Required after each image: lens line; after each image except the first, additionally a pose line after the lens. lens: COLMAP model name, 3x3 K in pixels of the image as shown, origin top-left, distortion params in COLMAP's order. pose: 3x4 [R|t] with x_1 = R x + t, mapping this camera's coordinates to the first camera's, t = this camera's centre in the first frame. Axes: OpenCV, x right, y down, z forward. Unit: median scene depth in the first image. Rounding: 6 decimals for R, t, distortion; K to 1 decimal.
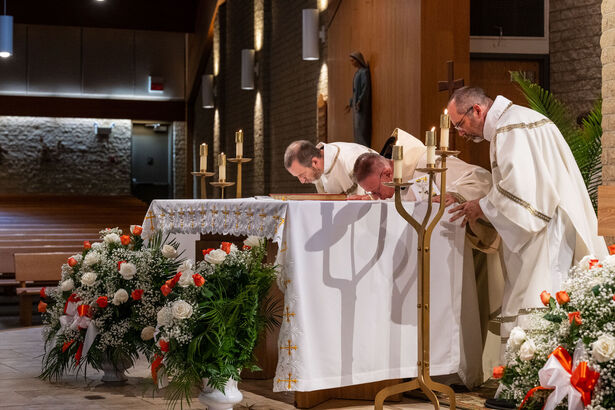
lens RADIAL K [[1455.0, 0, 310.9], [0, 1455.0, 202.3], [0, 0, 1]] dist [-0.104942, 0.000000]
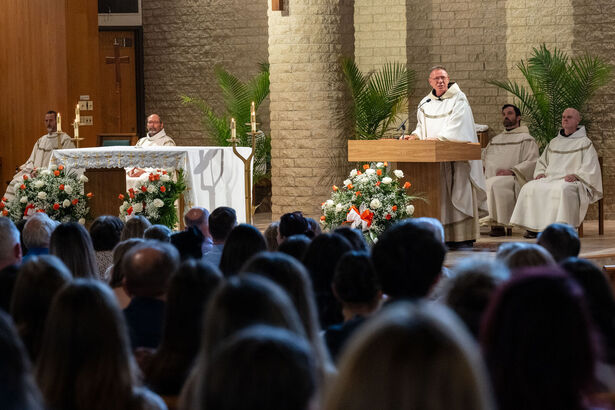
lens RADIAL K [[2119.4, 0, 307.5], [0, 2119.4, 205.5], [0, 0, 1]] dist [-0.067706, 0.000000]
pose [[0.905716, -0.047845, 0.421176, -1.100195], [0.027752, 0.998171, 0.053712, -0.077066], [-0.422976, -0.036959, 0.905387, -1.753674]]
